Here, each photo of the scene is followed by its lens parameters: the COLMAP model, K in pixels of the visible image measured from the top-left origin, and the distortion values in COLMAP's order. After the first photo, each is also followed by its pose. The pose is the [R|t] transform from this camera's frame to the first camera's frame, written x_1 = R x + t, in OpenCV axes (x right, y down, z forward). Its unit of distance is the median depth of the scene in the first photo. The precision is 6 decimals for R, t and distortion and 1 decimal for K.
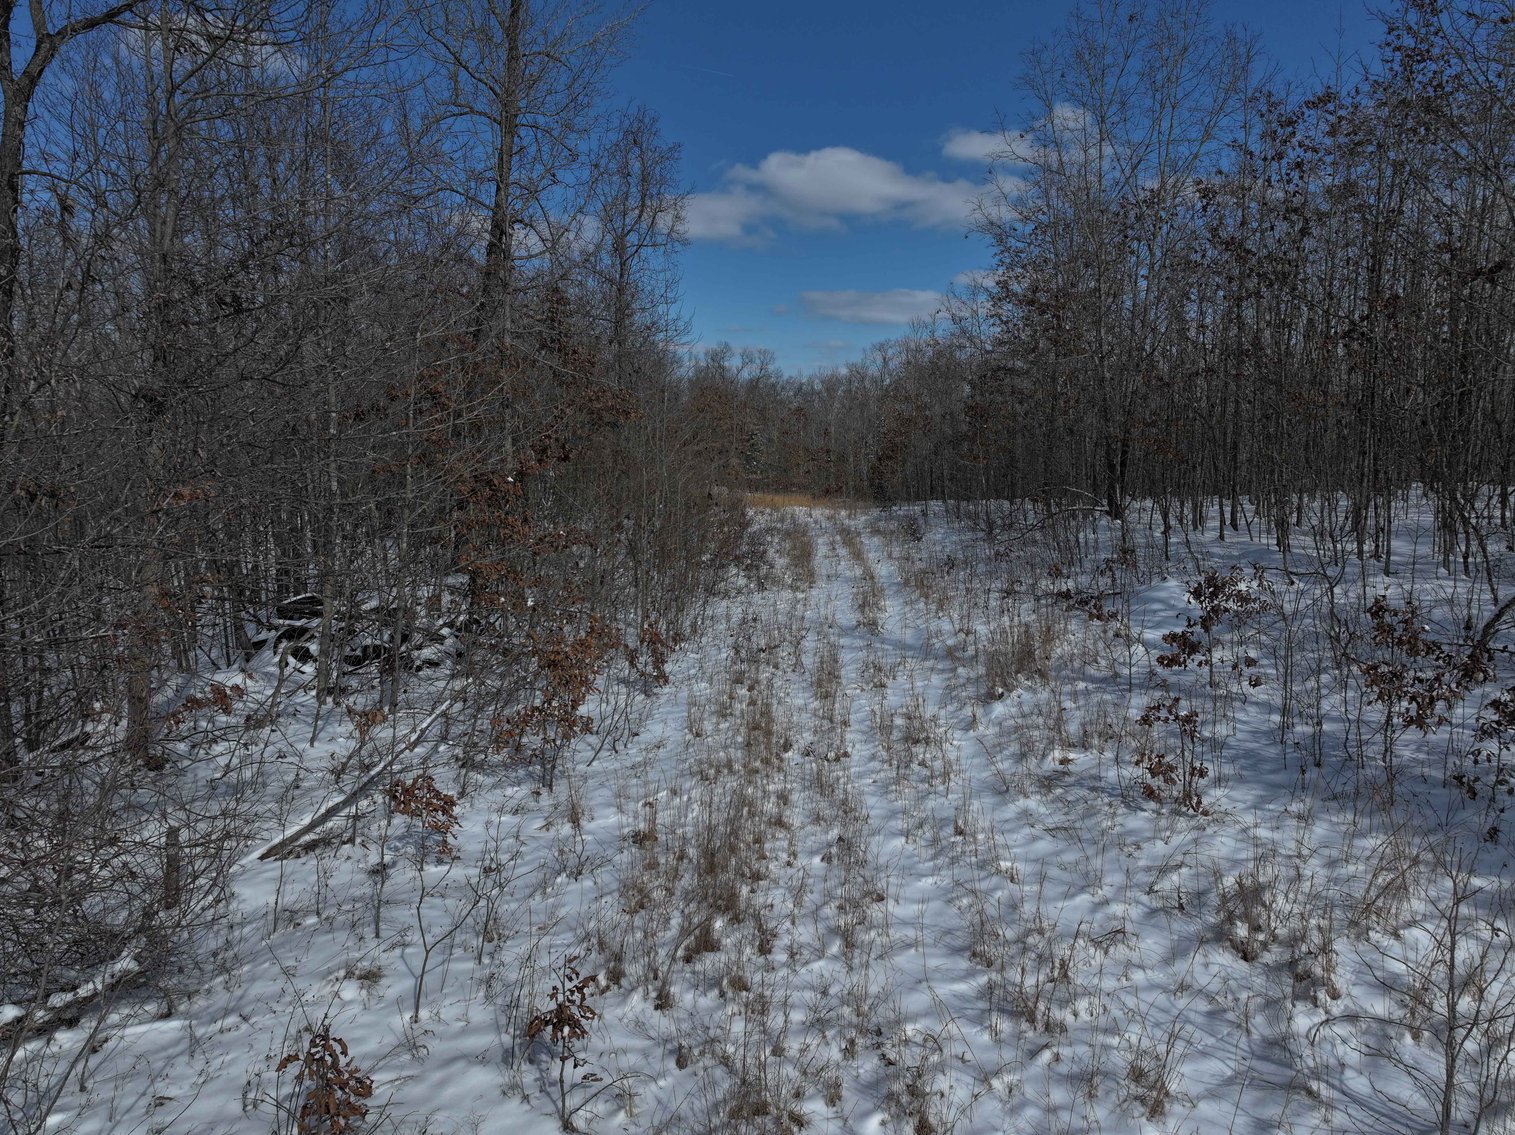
lens RADIAL K [[1051.7, 0, 764.5], [0, 1051.7, 559.0], [0, 0, 1]] dist [-0.000374, 0.004180]
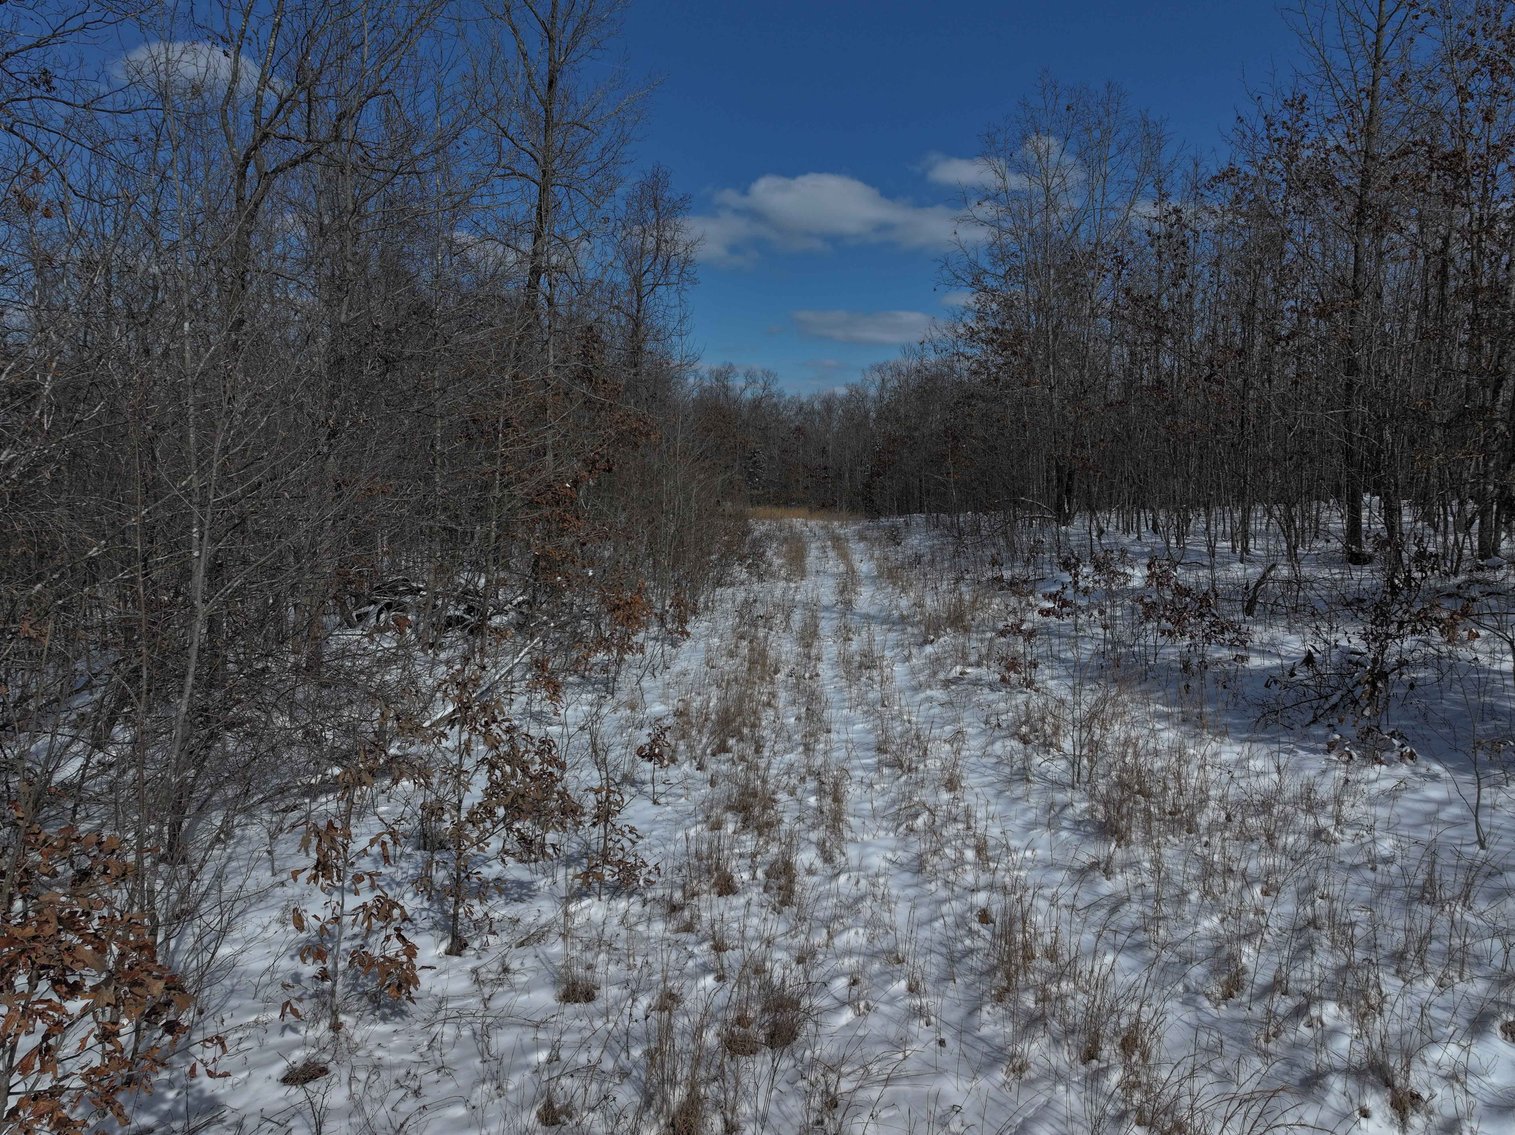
lens RADIAL K [[1055.3, 0, 757.5], [0, 1055.3, 567.5], [0, 0, 1]] dist [0.005323, 0.000287]
pose [[0.999952, 0.004754, -0.008549, 0.004574], [-0.004834, 0.999945, -0.009352, 0.032213], [0.008504, 0.009393, 0.999920, -0.265942]]
